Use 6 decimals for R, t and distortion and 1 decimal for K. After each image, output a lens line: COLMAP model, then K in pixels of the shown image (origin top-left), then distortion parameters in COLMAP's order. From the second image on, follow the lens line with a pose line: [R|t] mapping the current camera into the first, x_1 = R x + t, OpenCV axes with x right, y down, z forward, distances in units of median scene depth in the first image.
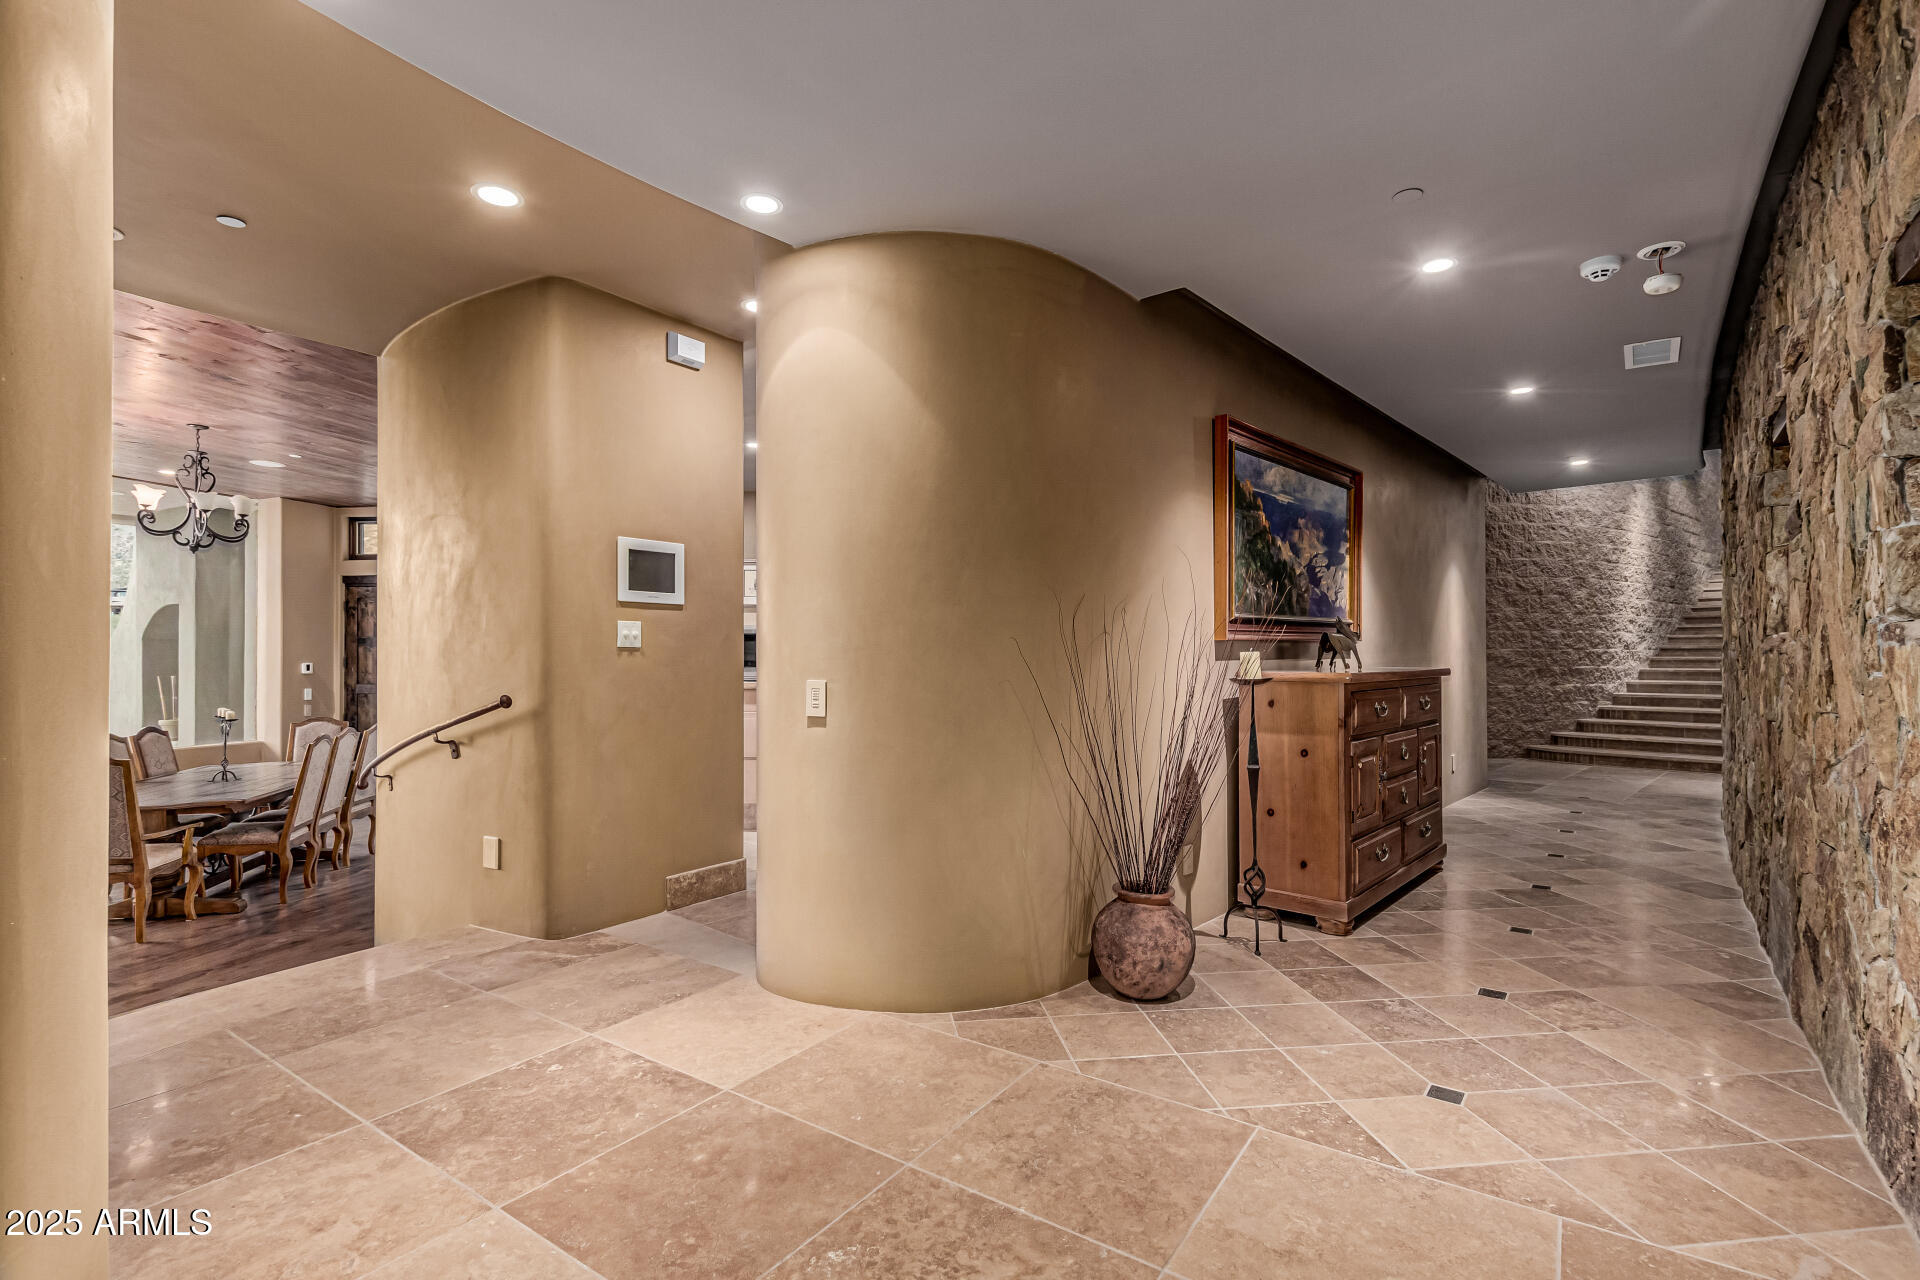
lens RADIAL K [[886.0, 0, 957.7], [0, 886.0, 644.1], [0, 0, 1]] dist [0.004413, 0.000337]
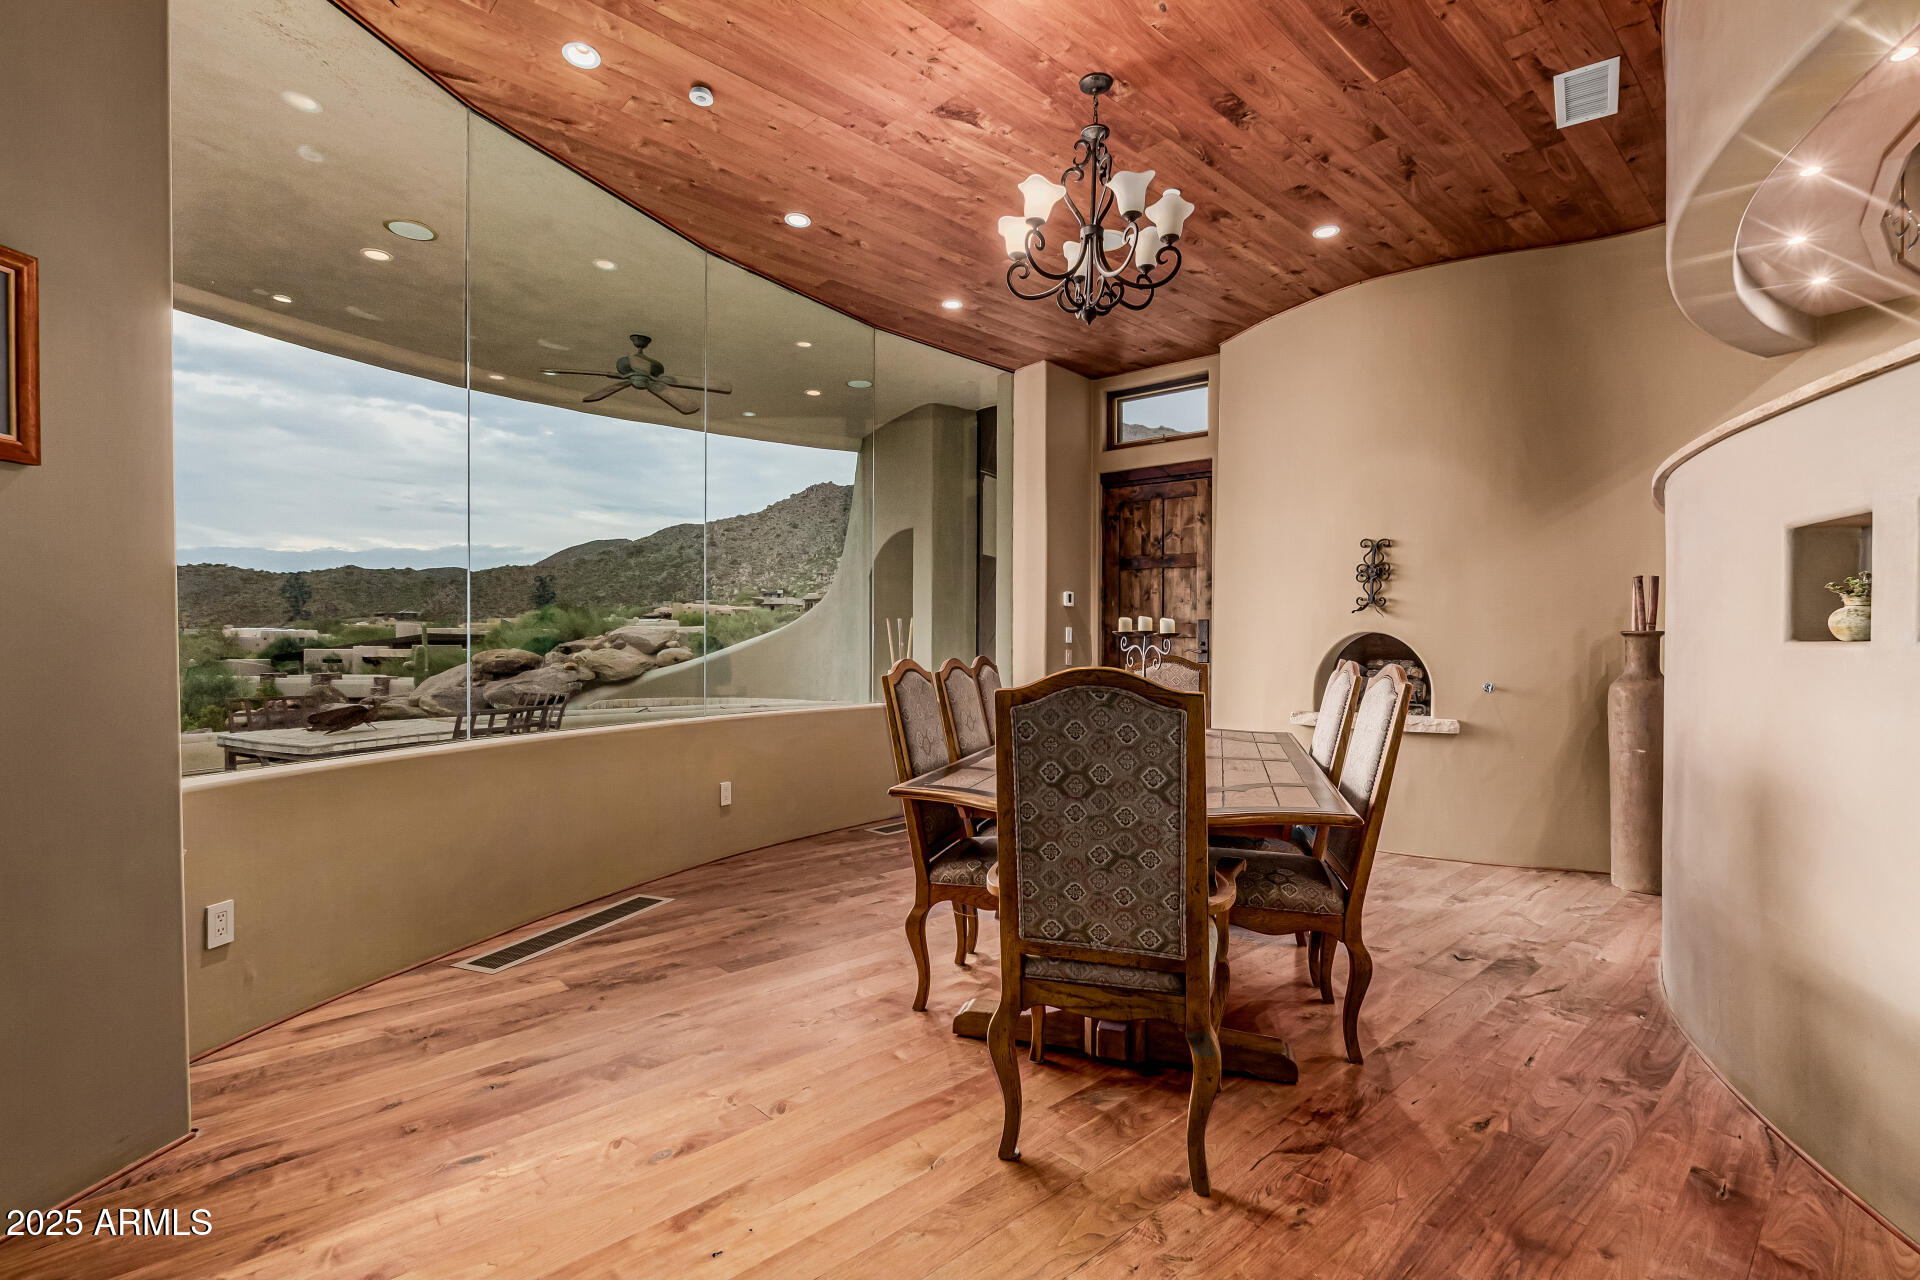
lens RADIAL K [[886.0, 0, 957.7], [0, 886.0, 644.1], [0, 0, 1]] dist [0.004413, 0.000337]
pose [[0.852318, 0.003746, -0.523010, -0.415289], [0.003999, 0.999898, 0.013679, 0.051785], [0.523008, -0.013751, 0.852217, 0.322827]]
